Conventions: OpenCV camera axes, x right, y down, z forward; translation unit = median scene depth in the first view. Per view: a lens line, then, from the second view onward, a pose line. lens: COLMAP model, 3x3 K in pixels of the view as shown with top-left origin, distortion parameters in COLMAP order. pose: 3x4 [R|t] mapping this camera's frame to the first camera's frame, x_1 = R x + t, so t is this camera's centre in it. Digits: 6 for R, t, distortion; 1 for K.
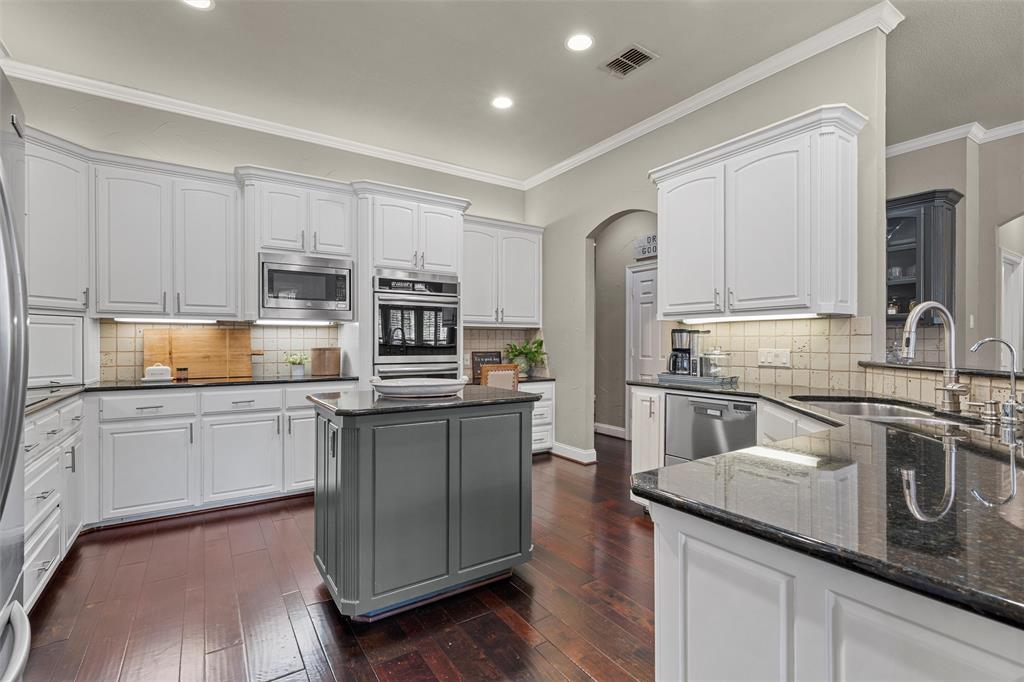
lens RADIAL K [[463.4, 0, 510.1], [0, 463.4, 343.6], [0, 0, 1]] dist [0.003670, -0.000227]
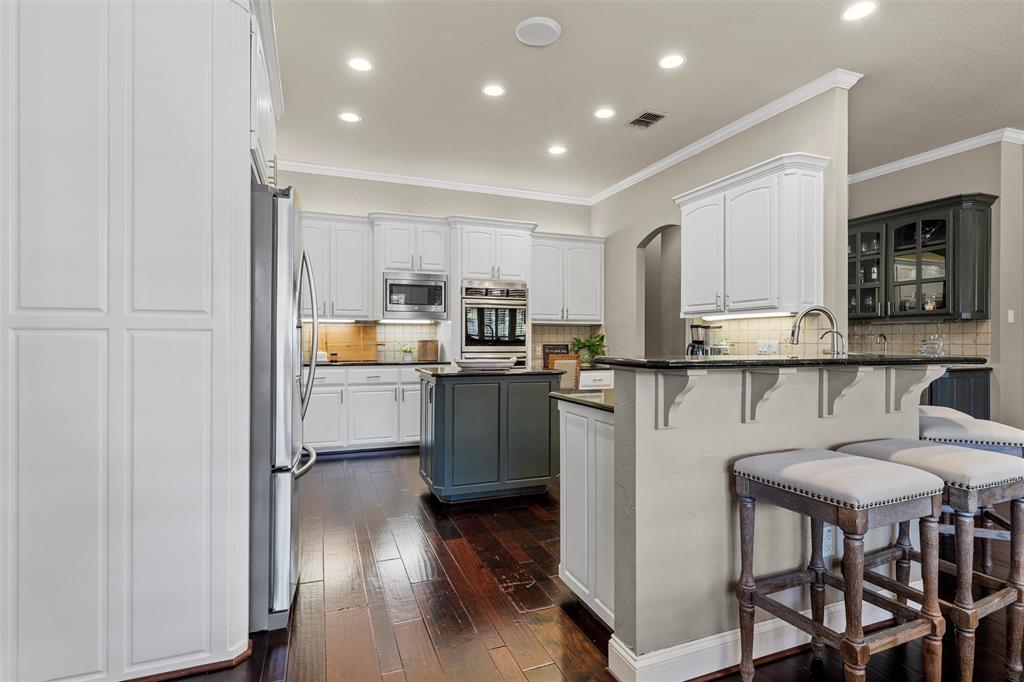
lens RADIAL K [[499.6, 0, 511.9], [0, 499.6, 339.8], [0, 0, 1]] dist [0.001716, 0.001417]
pose [[0.976390, 0.002334, -0.216001, 0.166044], [-0.003027, 0.999991, -0.002876, 0.013277], [0.215993, 0.003462, 0.976389, -0.391919]]
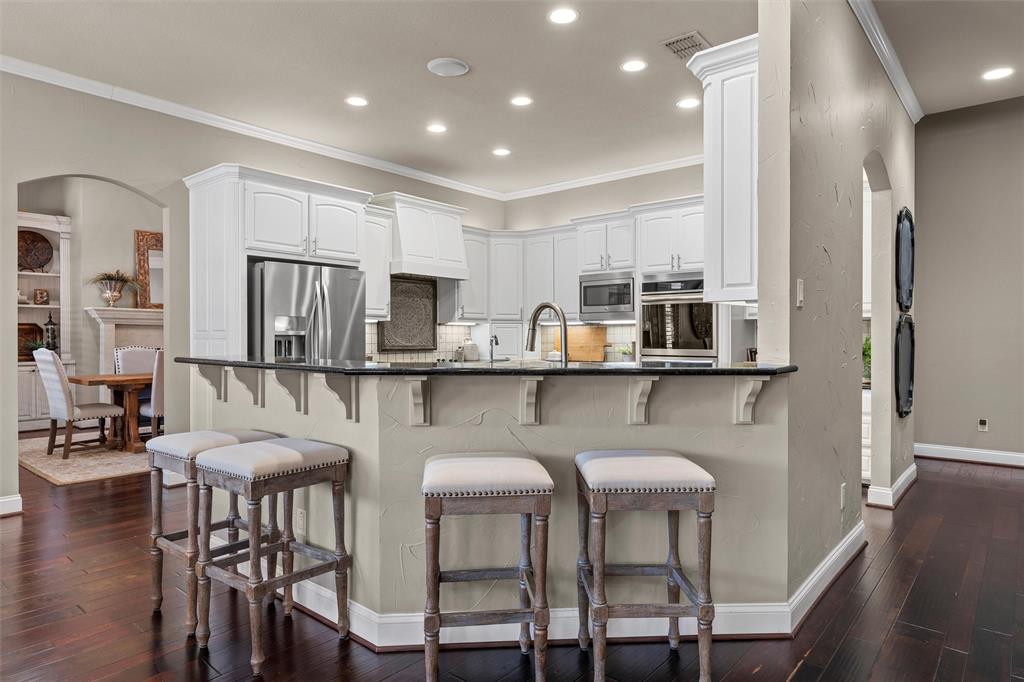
lens RADIAL K [[590.2, 0, 513.0], [0, 590.2, 339.3], [0, 0, 1]] dist [0.000045, -0.001078]
pose [[0.272030, 0.005972, -0.962270, 1.156820], [-0.000902, 0.999982, 0.005951, -0.006870], [0.962288, -0.000751, 0.272031, 0.287819]]
